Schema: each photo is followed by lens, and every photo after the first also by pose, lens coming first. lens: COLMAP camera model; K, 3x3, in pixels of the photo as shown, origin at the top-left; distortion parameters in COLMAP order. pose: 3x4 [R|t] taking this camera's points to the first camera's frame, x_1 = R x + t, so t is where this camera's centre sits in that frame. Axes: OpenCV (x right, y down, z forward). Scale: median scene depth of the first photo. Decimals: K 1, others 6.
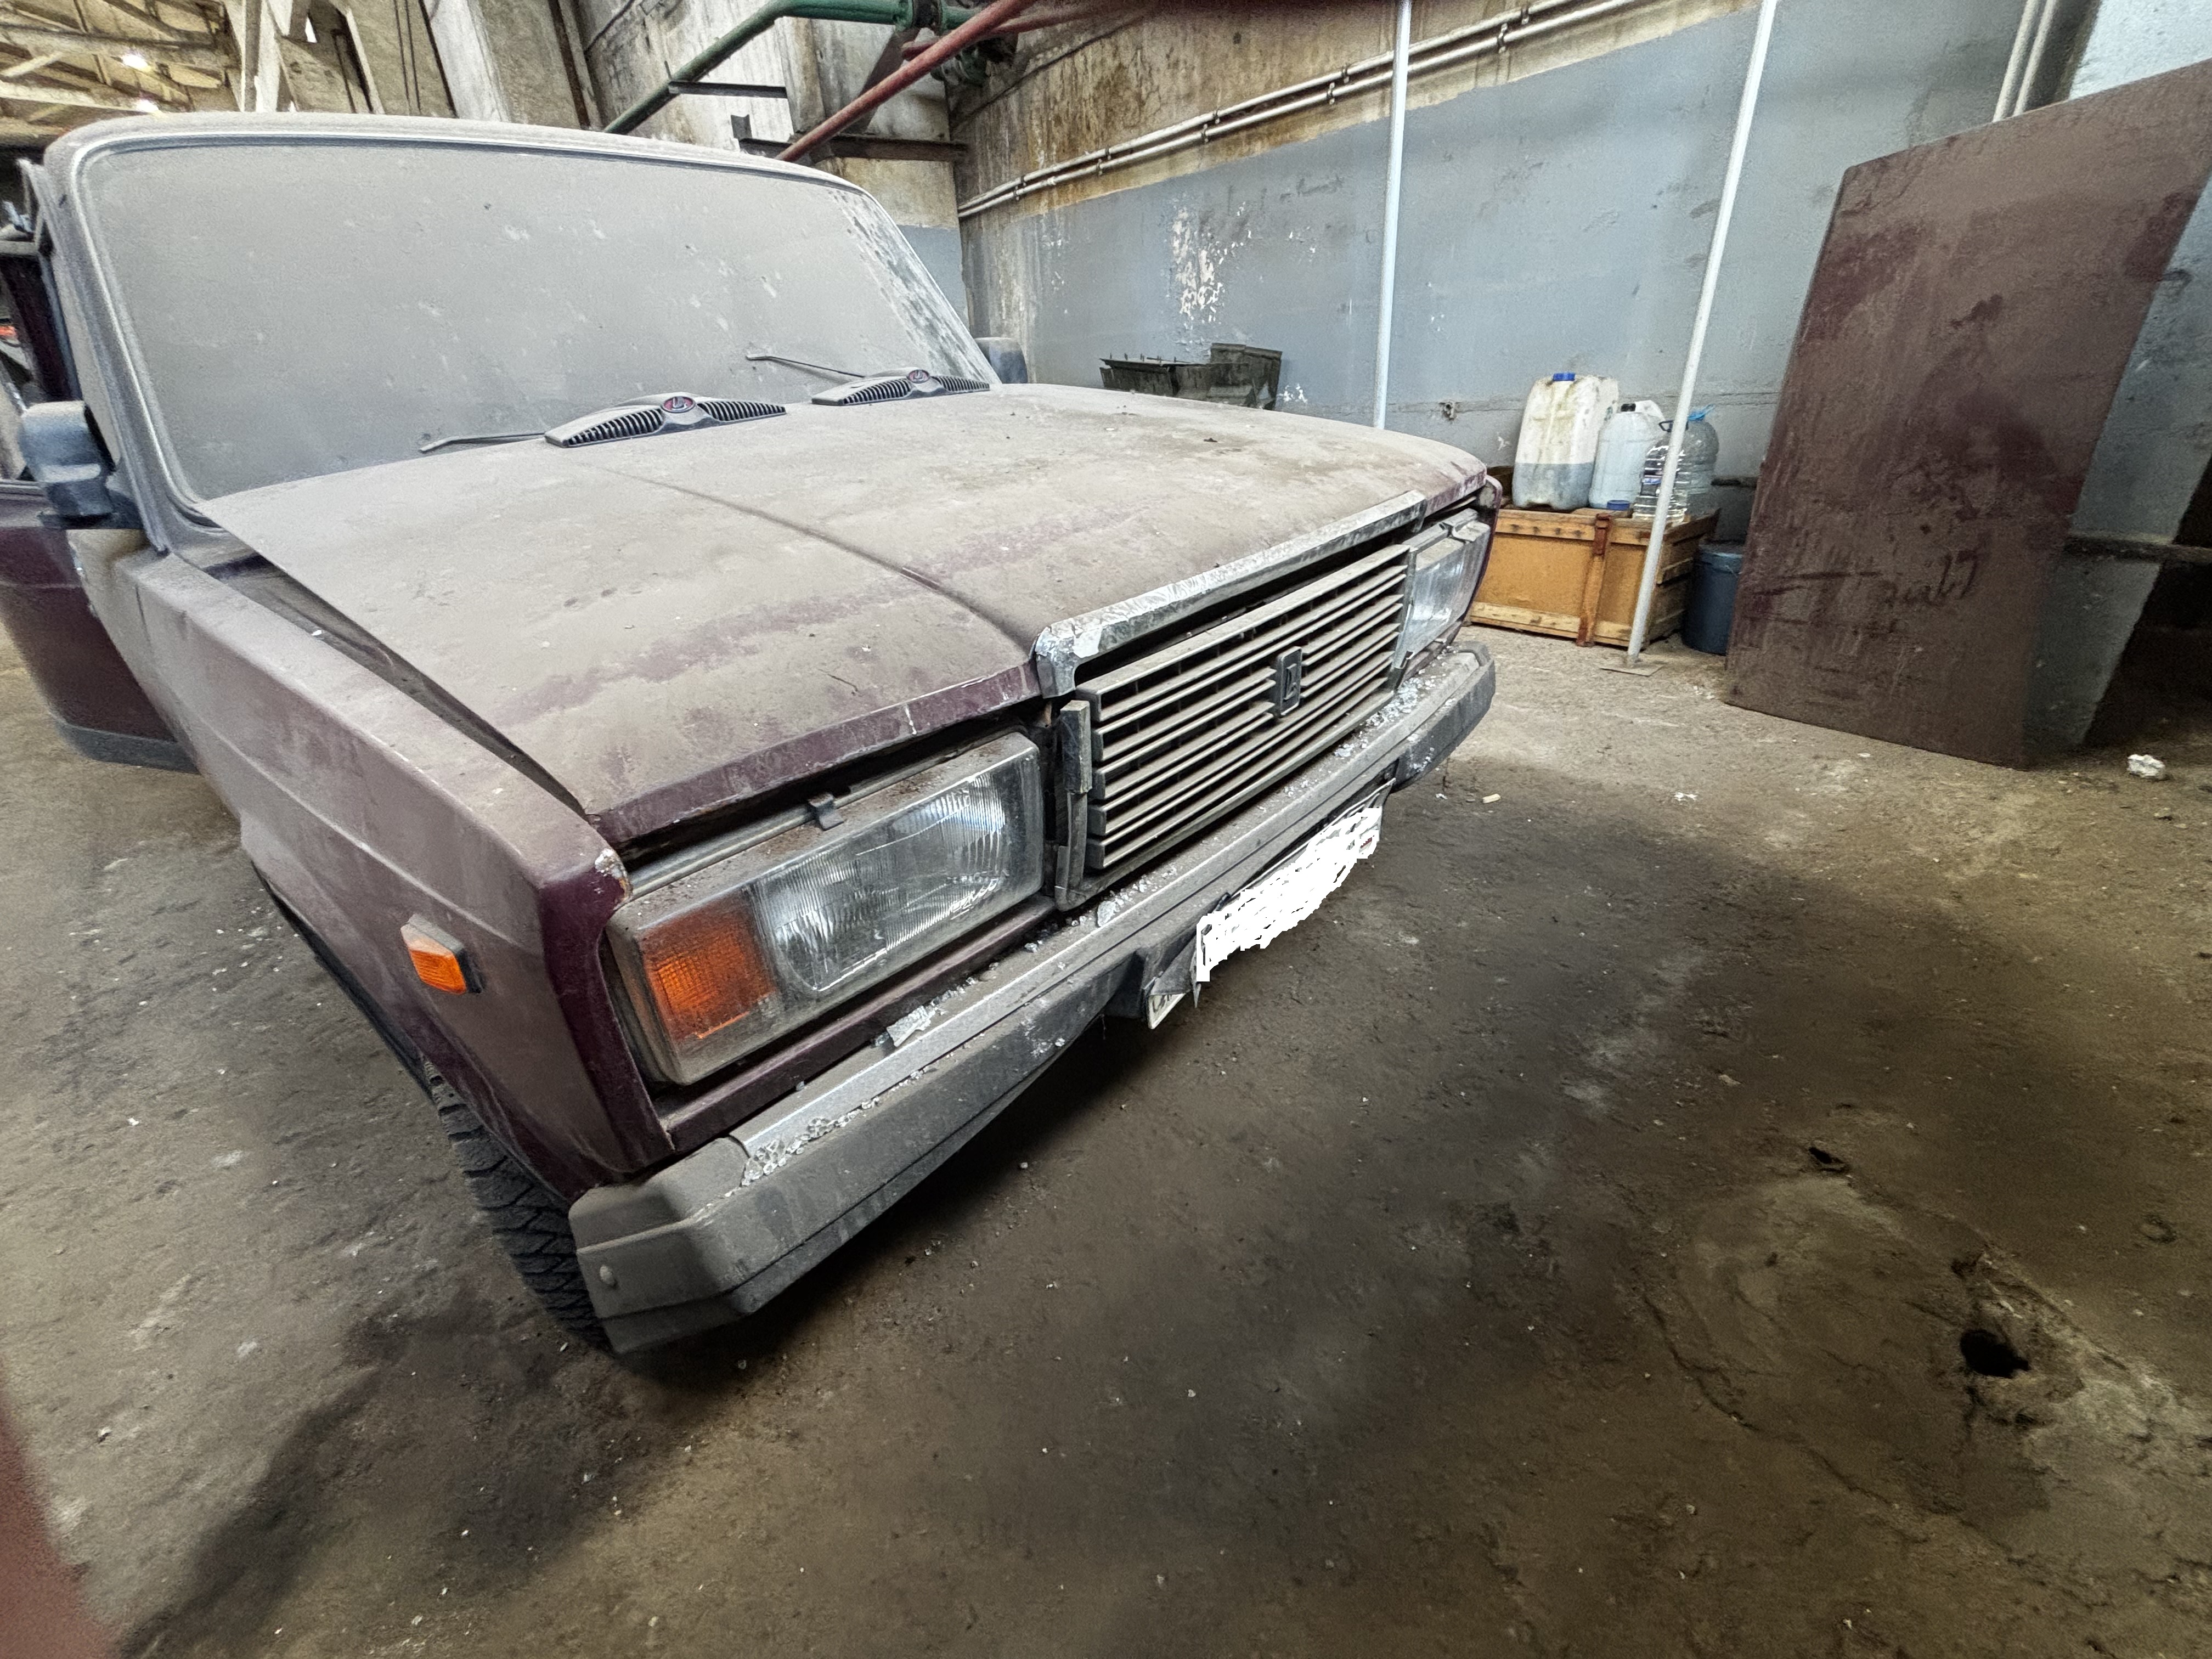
lens RADIAL K [[892.5, 0, 1095.0], [0, 892.5, 828.5], [0, 0, 1]] dist [-0.000155, 0.000262]
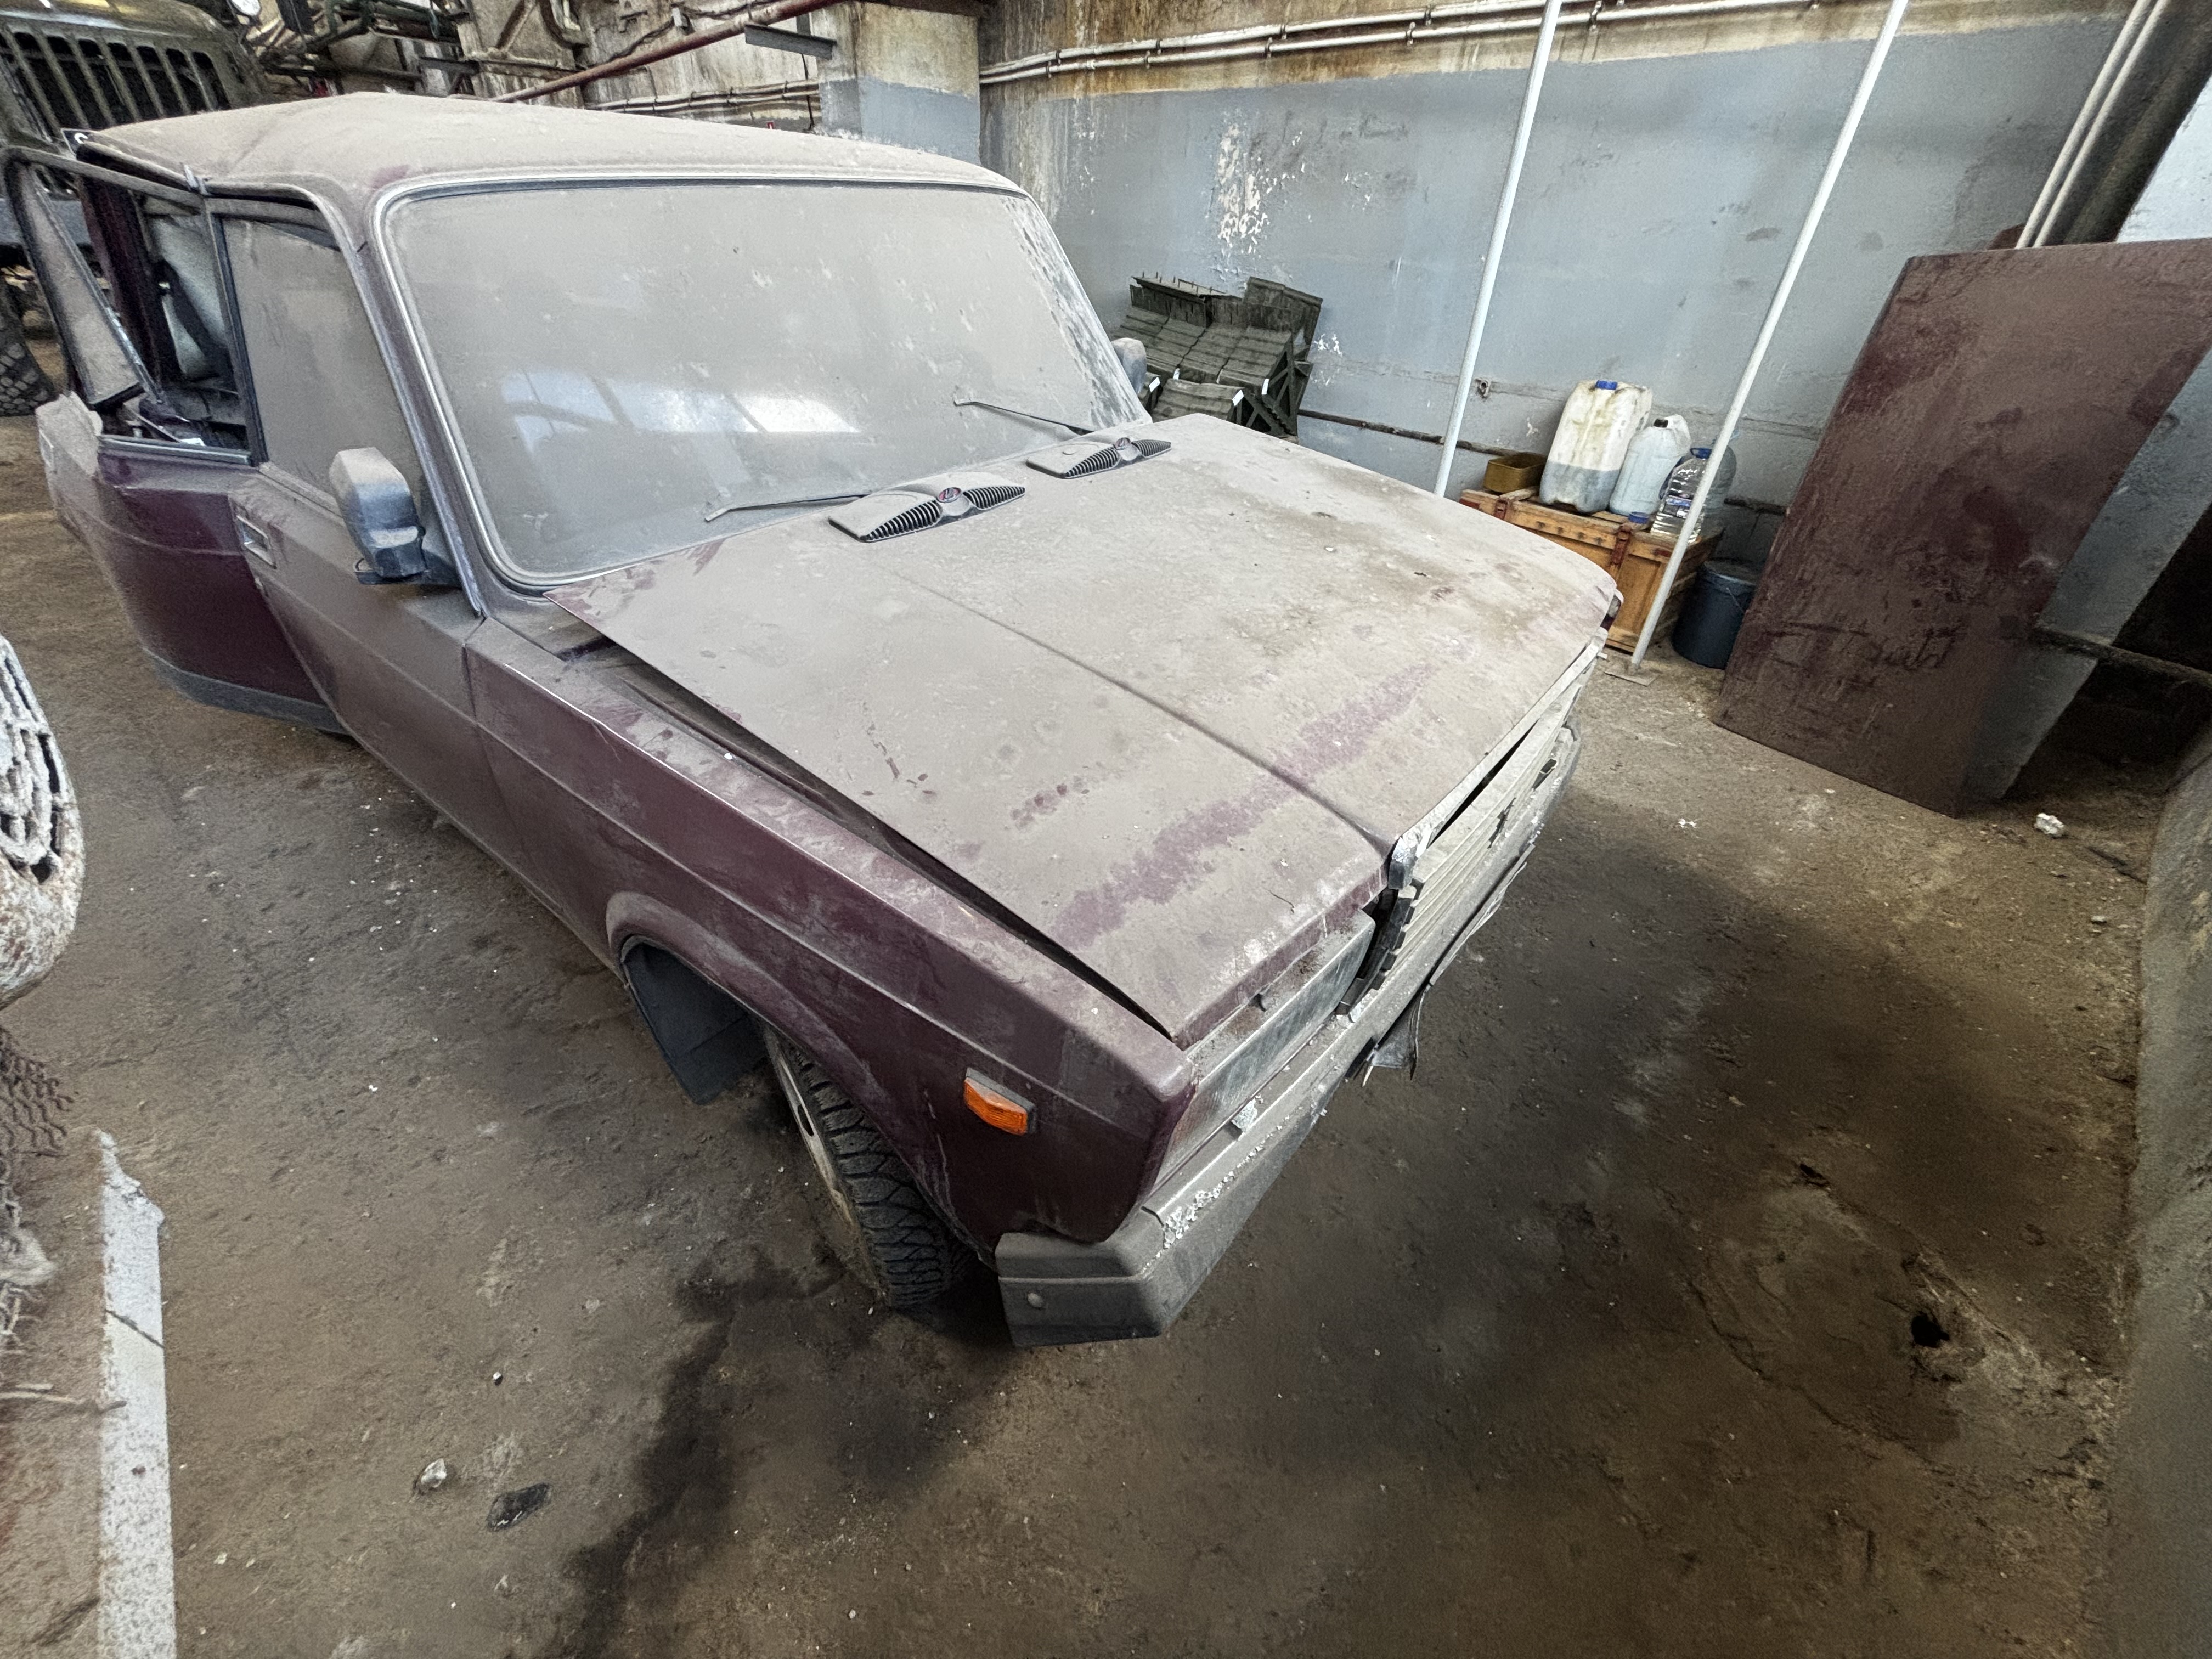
lens RADIAL K [[892.5, 0, 1095.0], [0, 892.5, 828.5], [0, 0, 1]] dist [-0.000155, 0.000262]
pose [[0.994149, 0.053756, 0.093695, -0.223190], [-0.065810, 0.989234, 0.130712, -0.137115], [-0.085659, -0.136113, 0.986983, -0.085360]]
